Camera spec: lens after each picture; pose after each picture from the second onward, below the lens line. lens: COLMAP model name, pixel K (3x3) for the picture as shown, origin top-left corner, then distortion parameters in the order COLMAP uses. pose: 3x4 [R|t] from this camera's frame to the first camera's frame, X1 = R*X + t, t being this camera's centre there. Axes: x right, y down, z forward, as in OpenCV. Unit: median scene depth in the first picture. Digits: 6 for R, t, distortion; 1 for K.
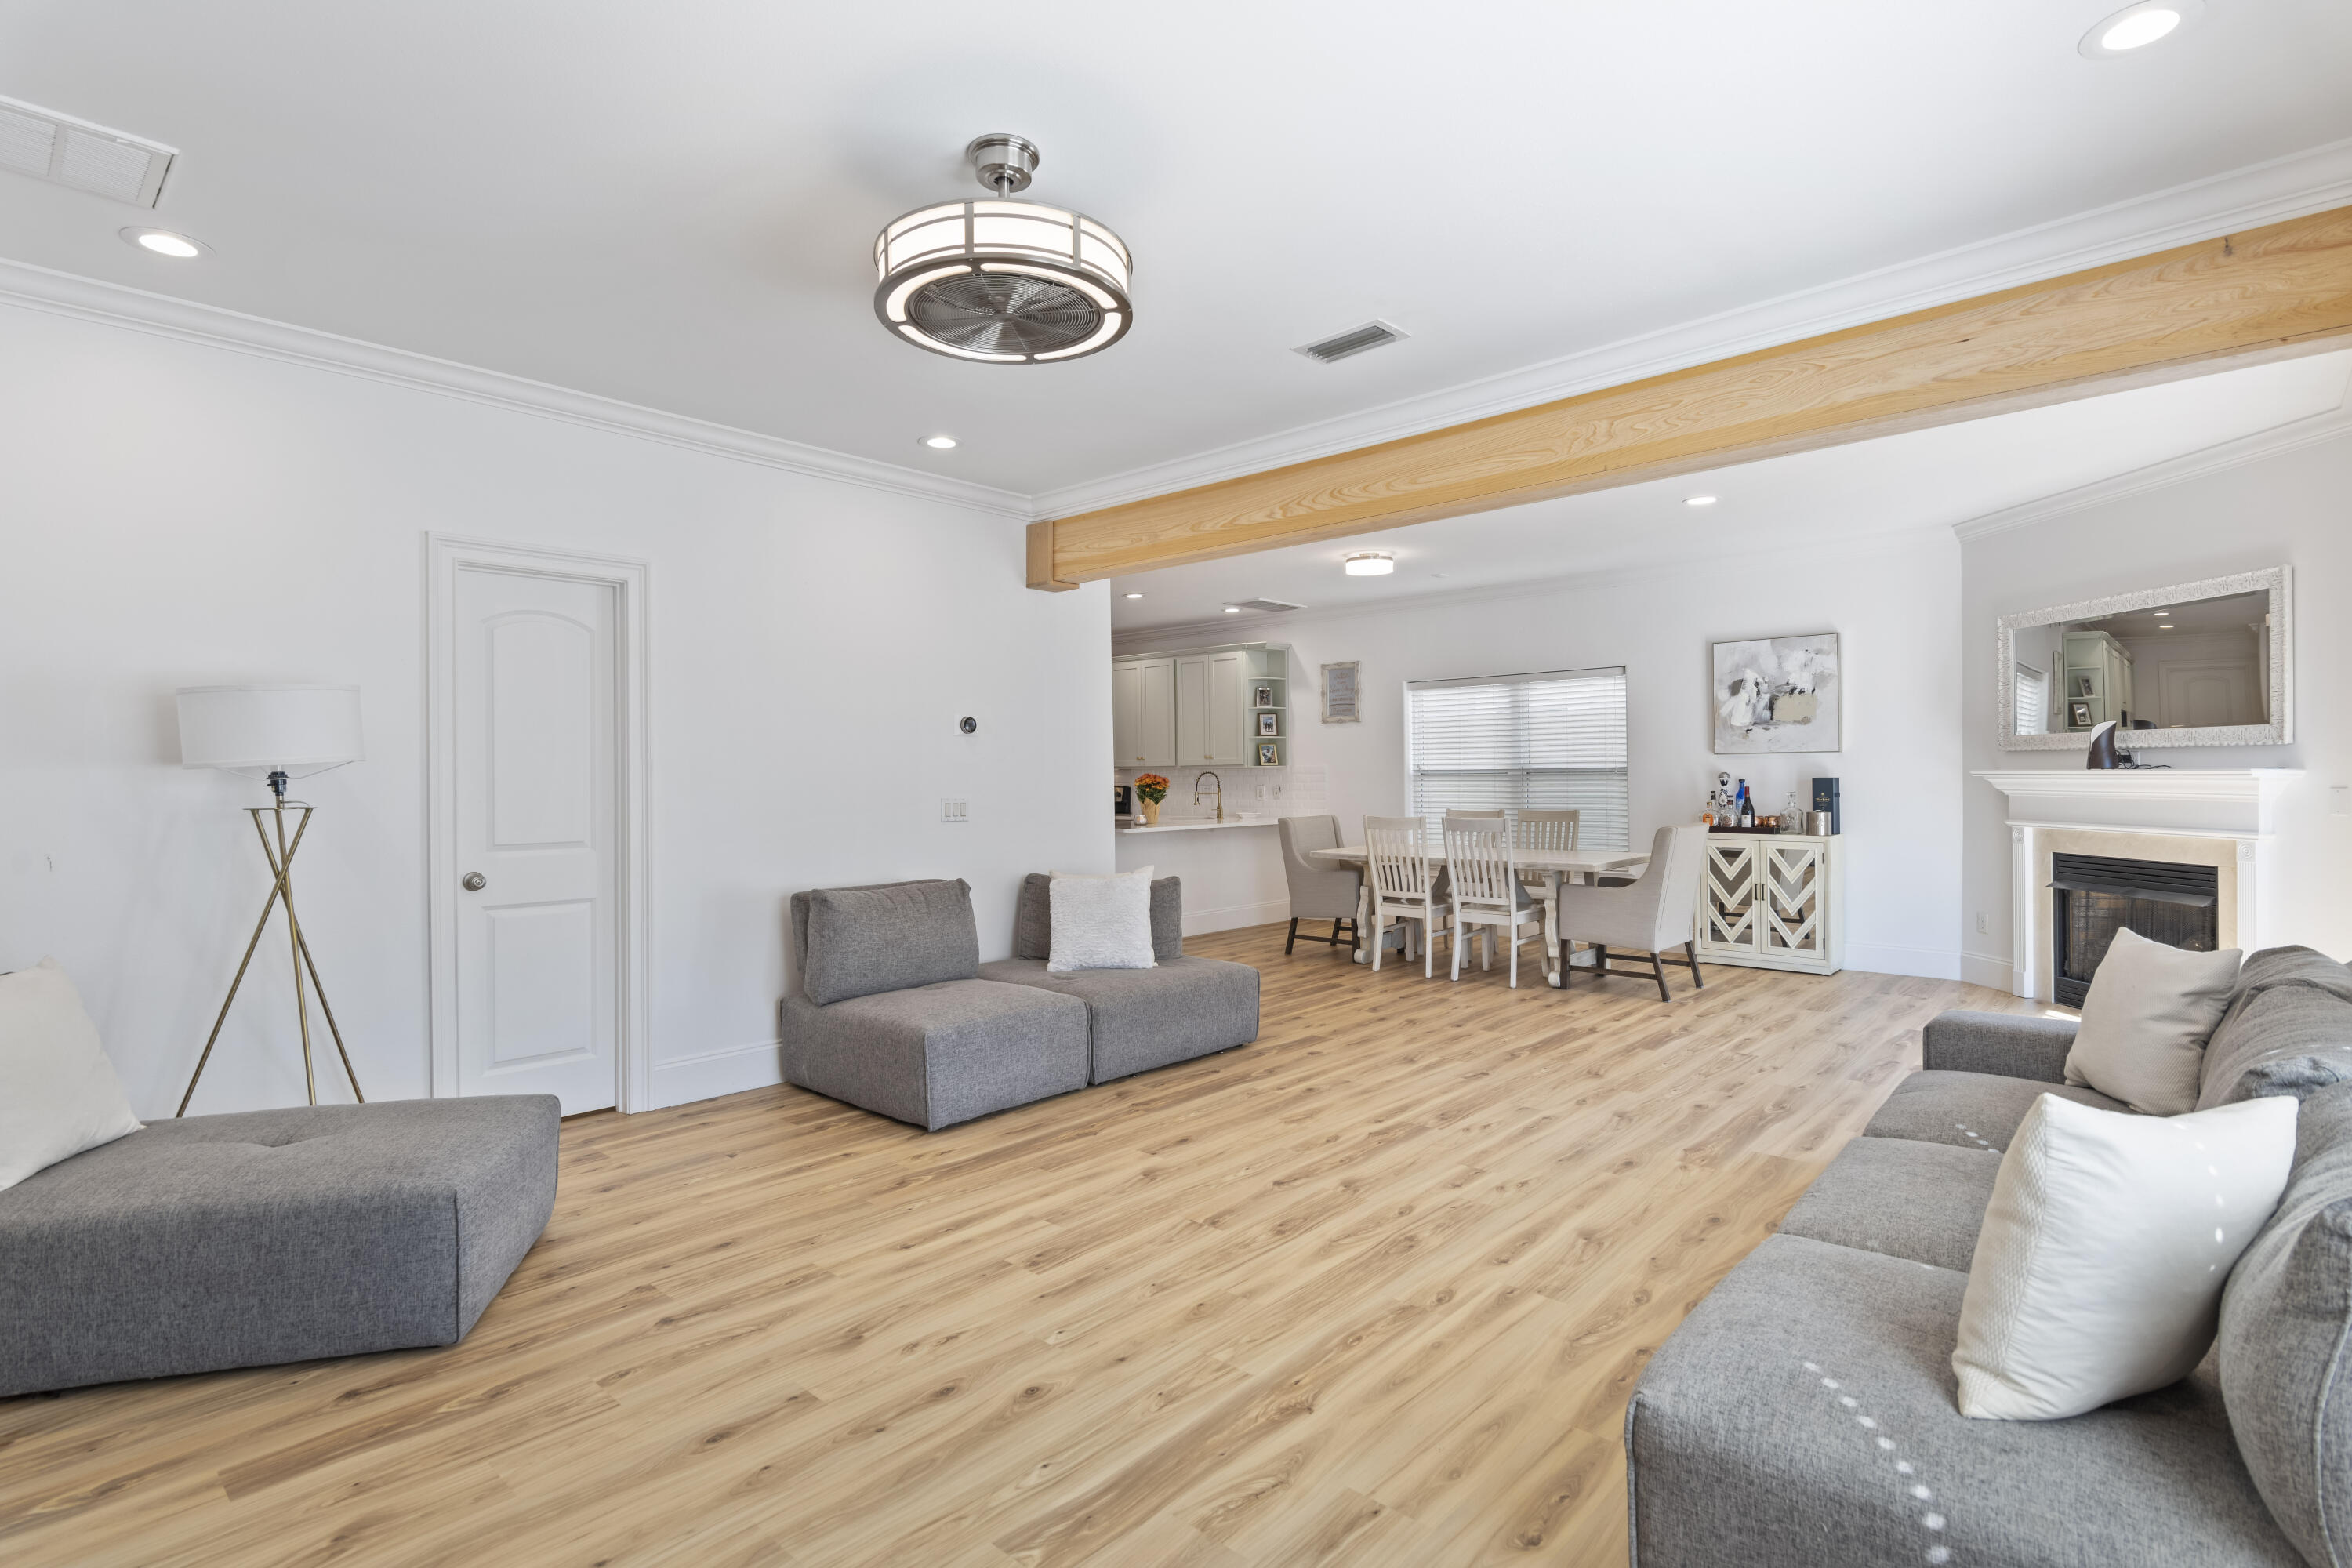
lens RADIAL K [[1144.3, 0, 1172.9], [0, 1144.3, 775.9], [0, 0, 1]] dist [0.002031, -0.000517]
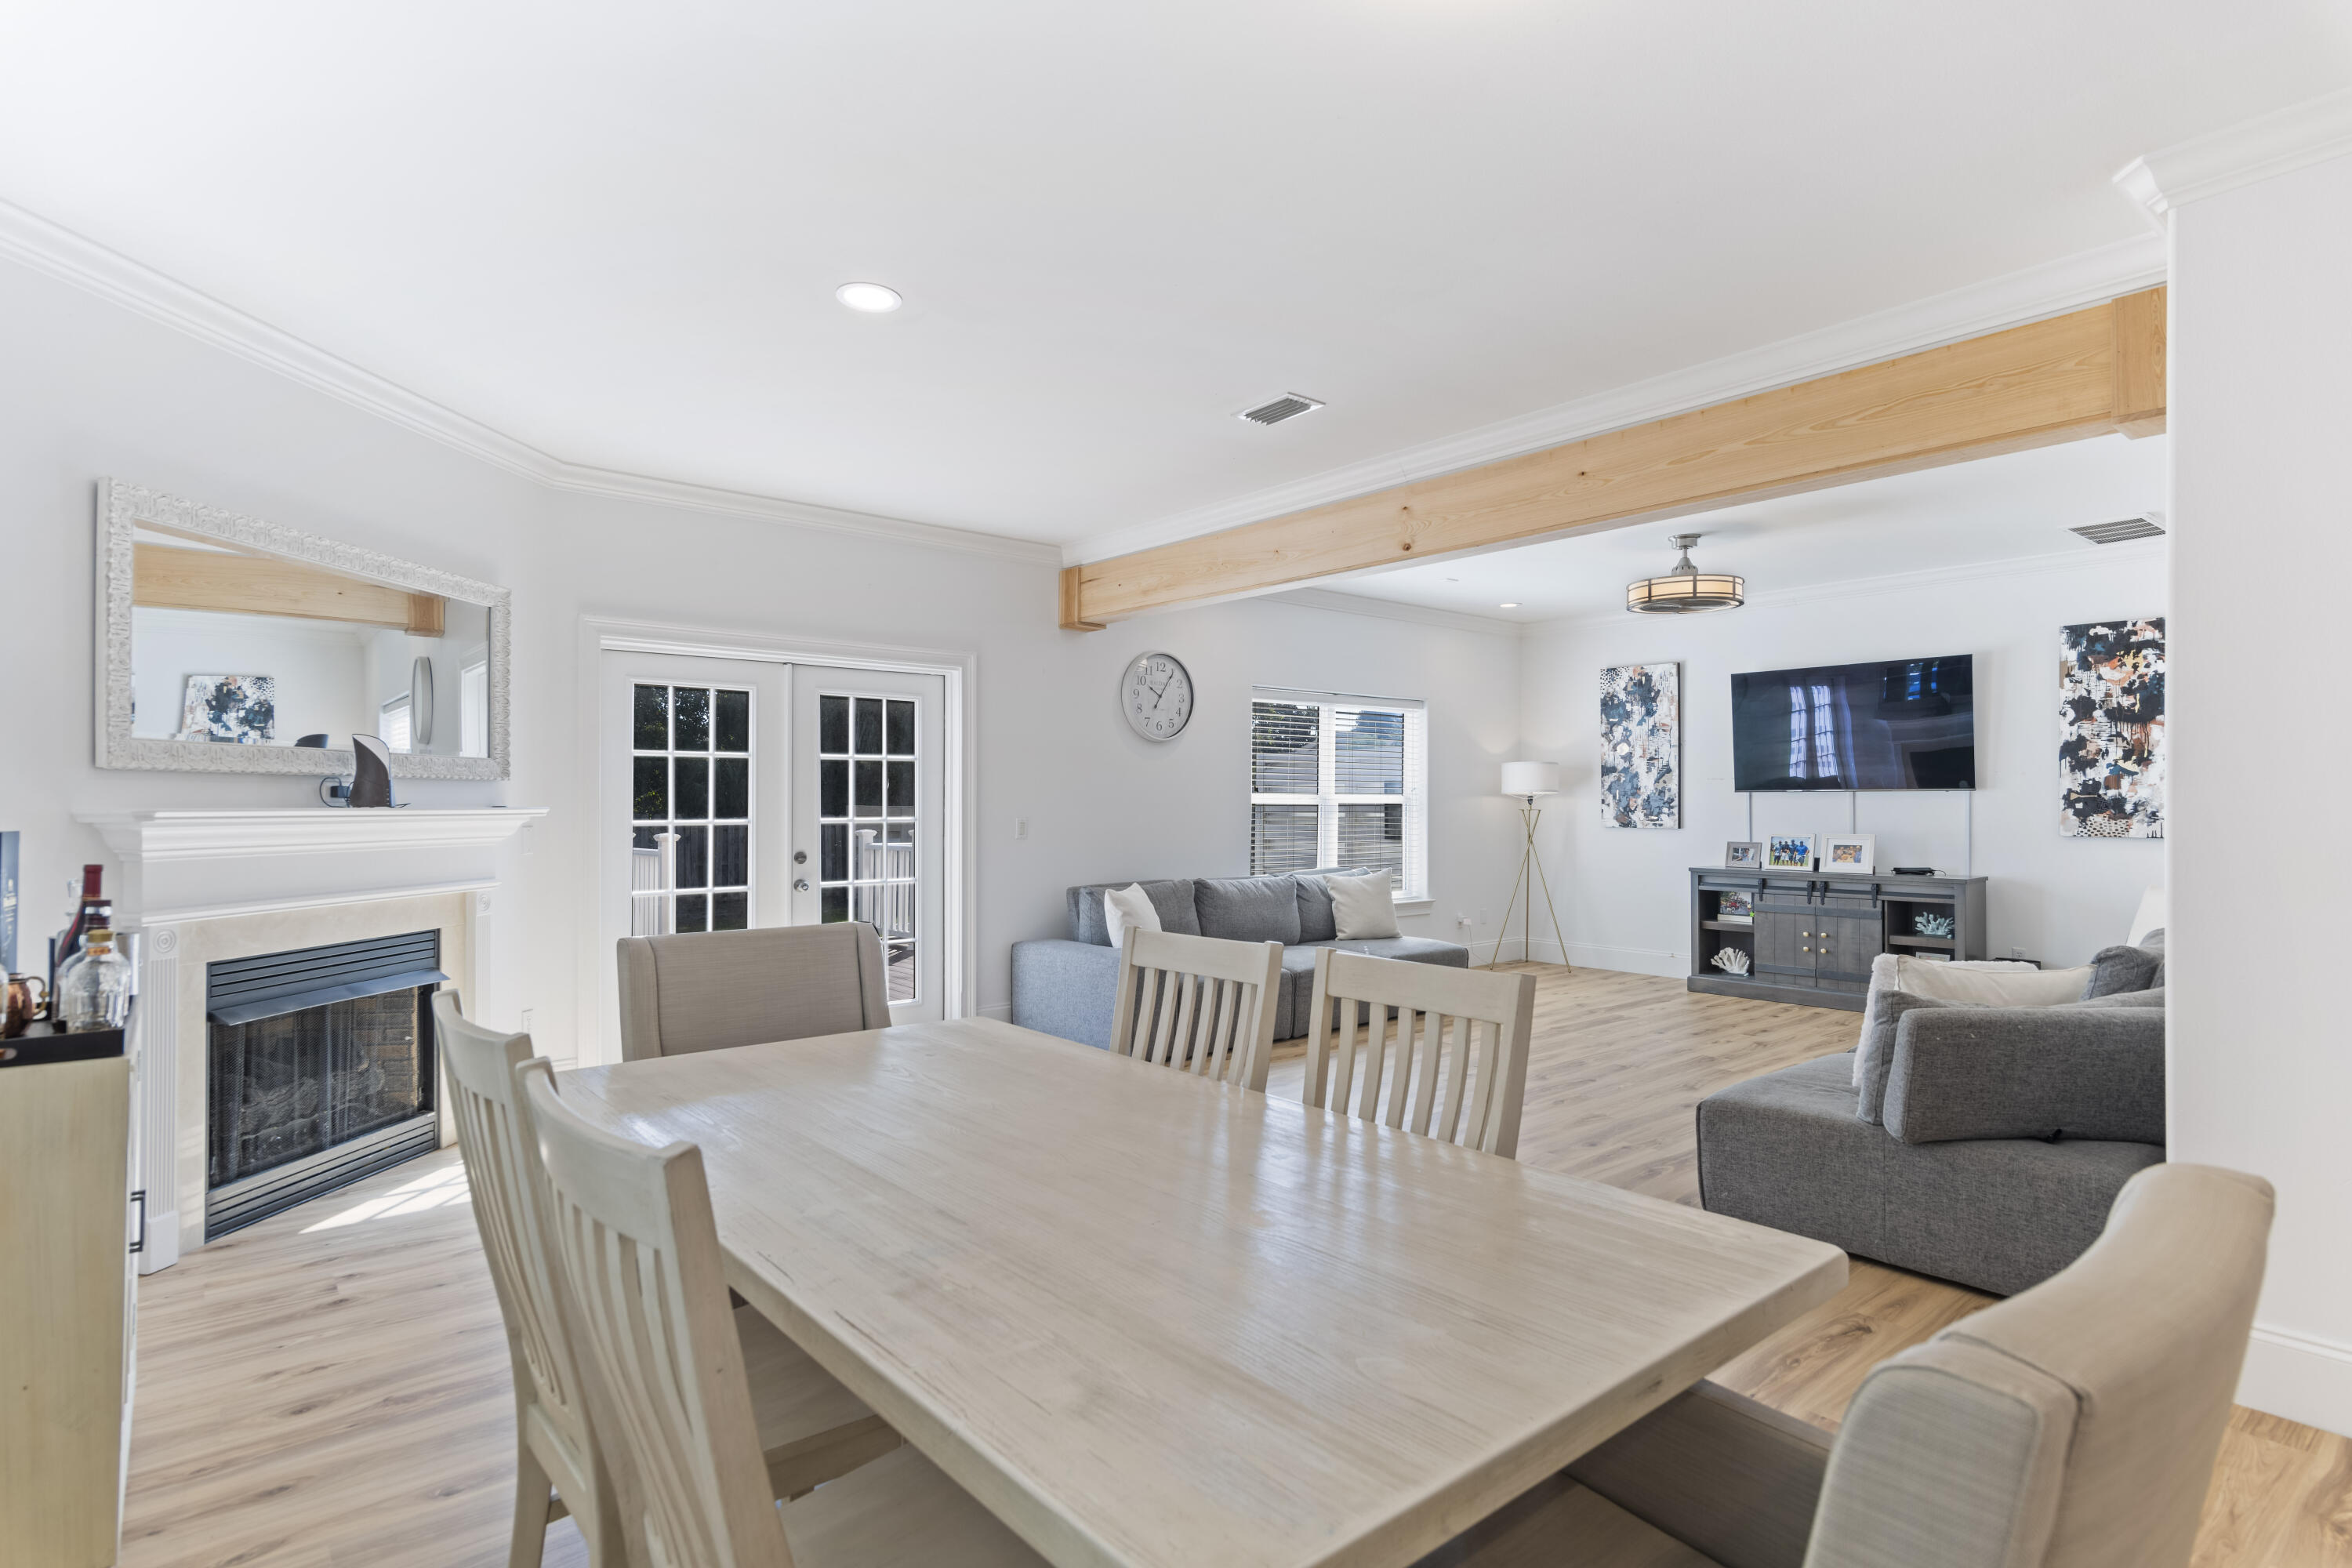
lens RADIAL K [[1181.0, 0, 1168.7], [0, 1181.0, 795.9], [0, 0, 1]] dist [0.002329, 0.001106]
pose [[-0.991112, 0.011038, 0.132573, 0.213195], [0.010255, 0.999926, -0.006590, -0.002402], [-0.132635, -0.005171, -0.991151, 1.290604]]
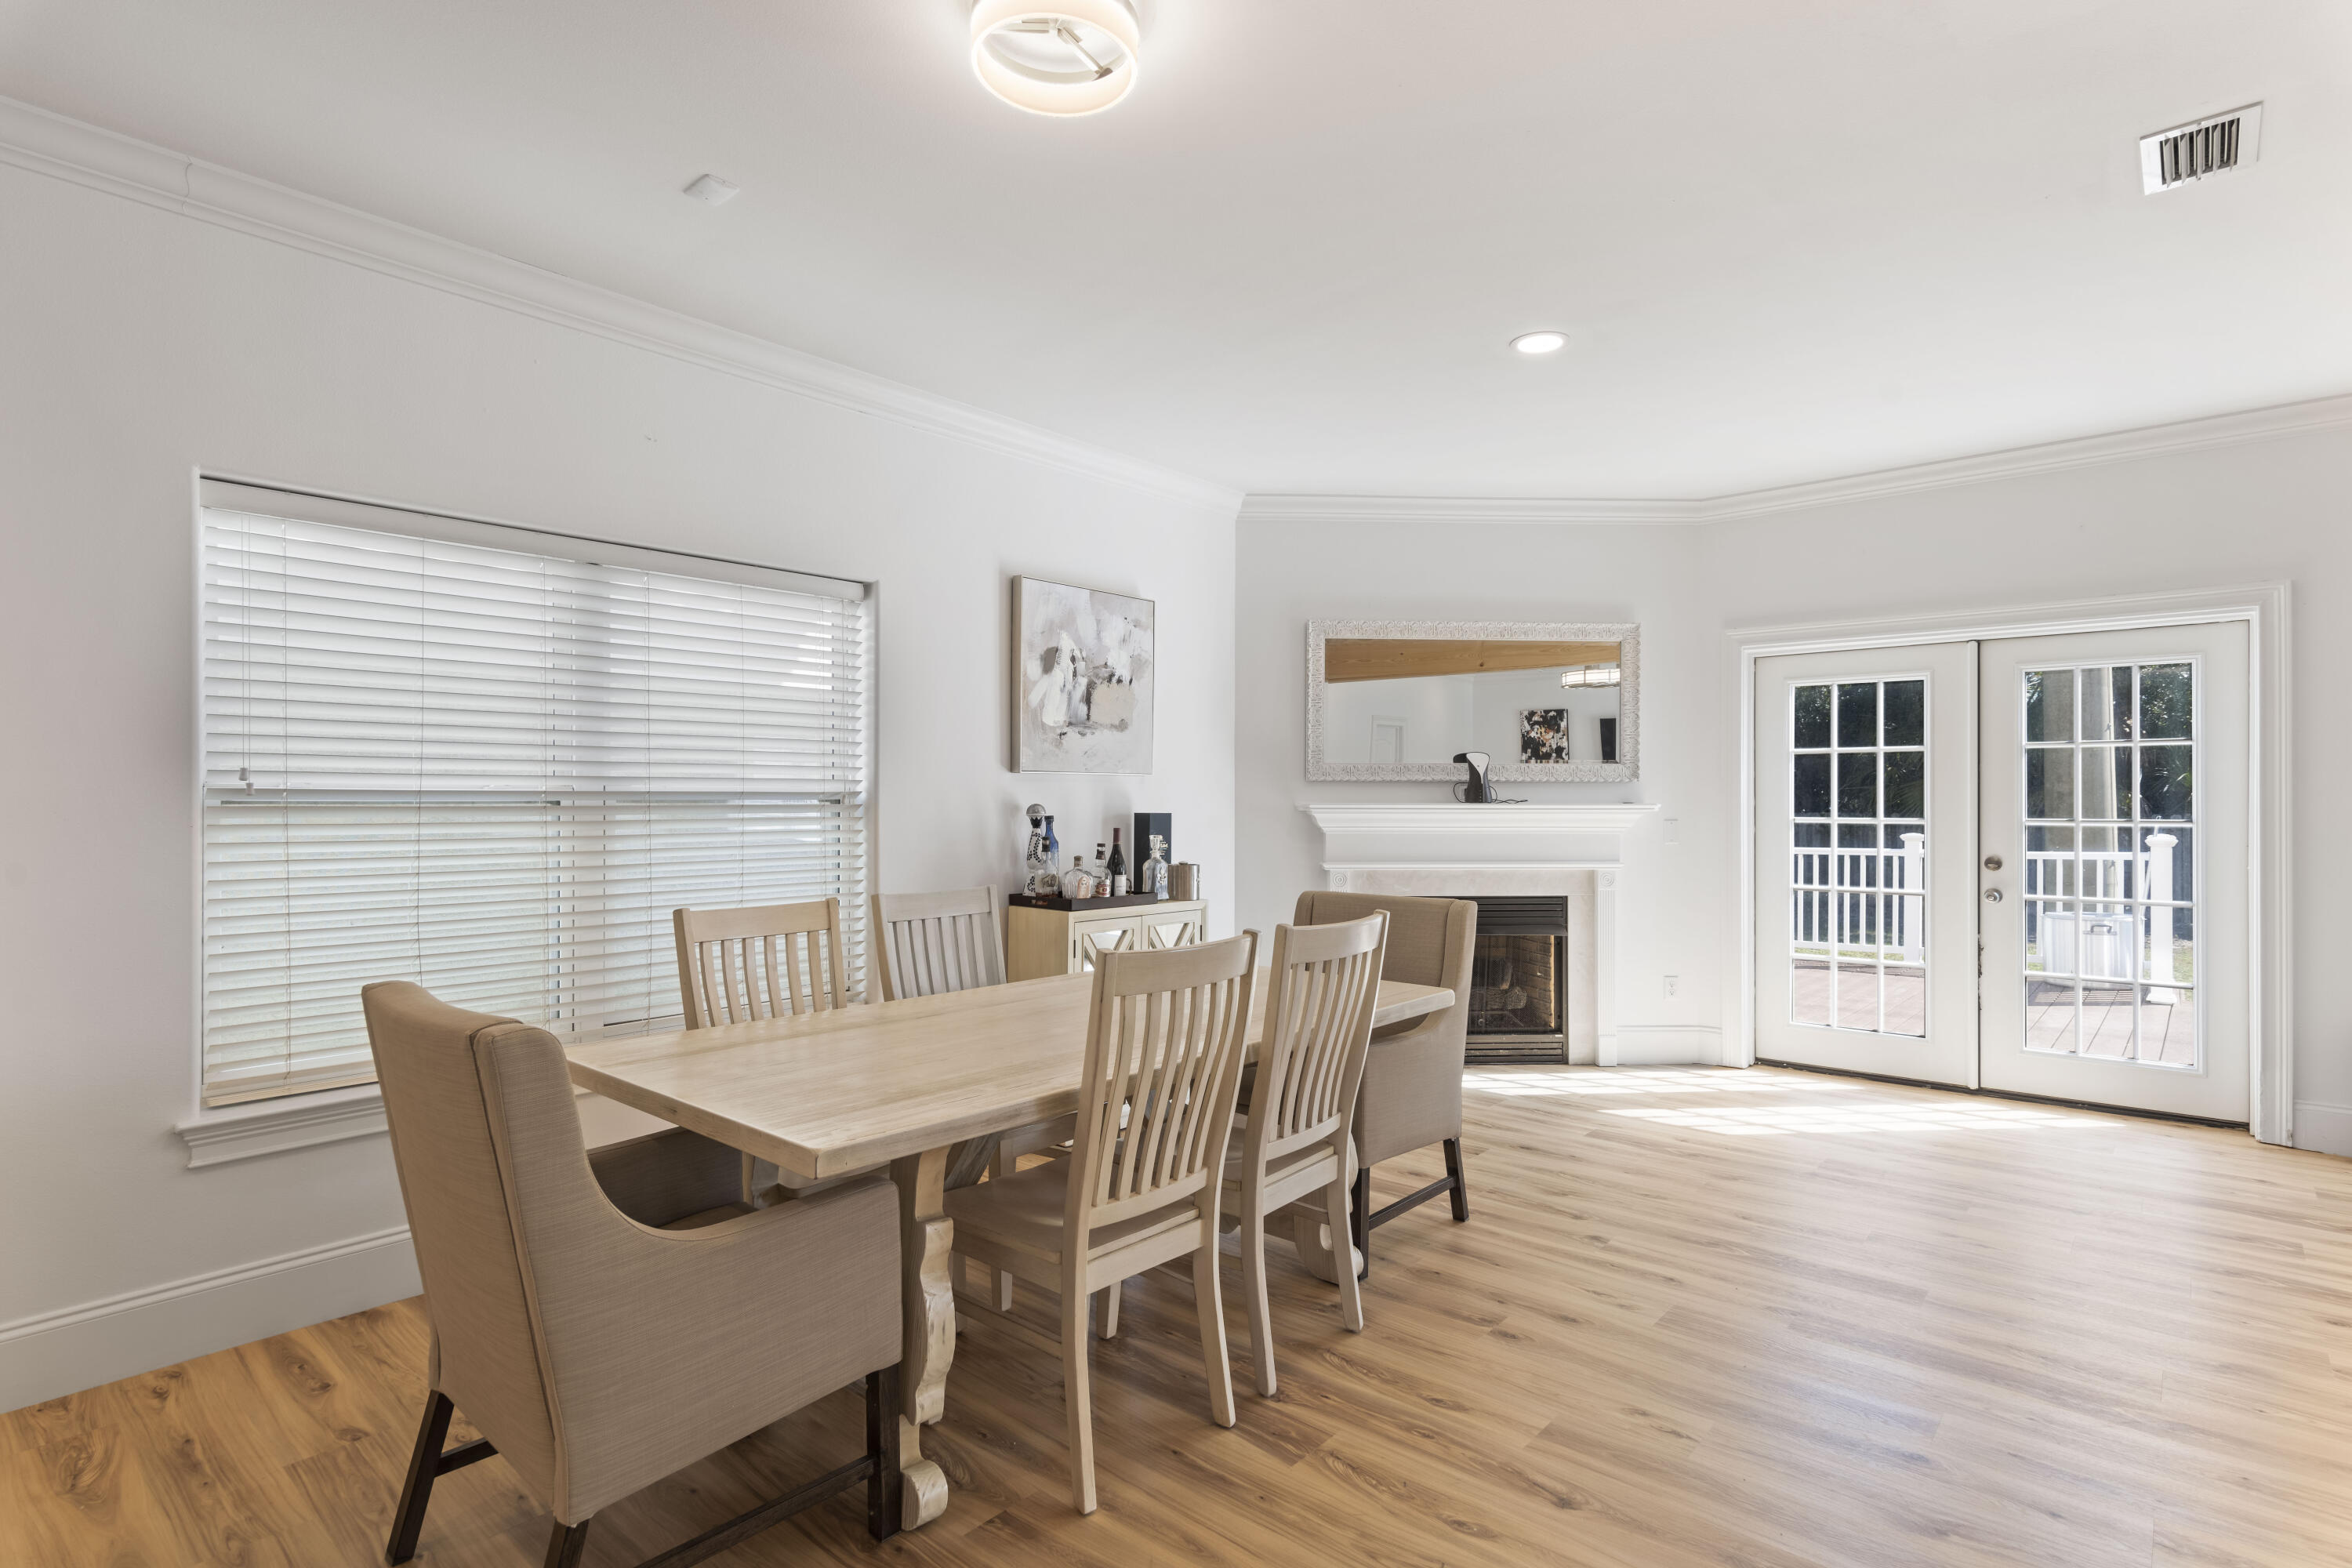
lens RADIAL K [[1161.4, 0, 1170.0], [0, 1161.4, 794.8], [0, 0, 1]] dist [0.002749, 0.000756]
pose [[-0.016681, 0.015074, 0.999747, -0.113448], [0.001087, 0.999886, -0.015058, 0.001296], [-0.999860, 0.000836, -0.016696, 1.014895]]
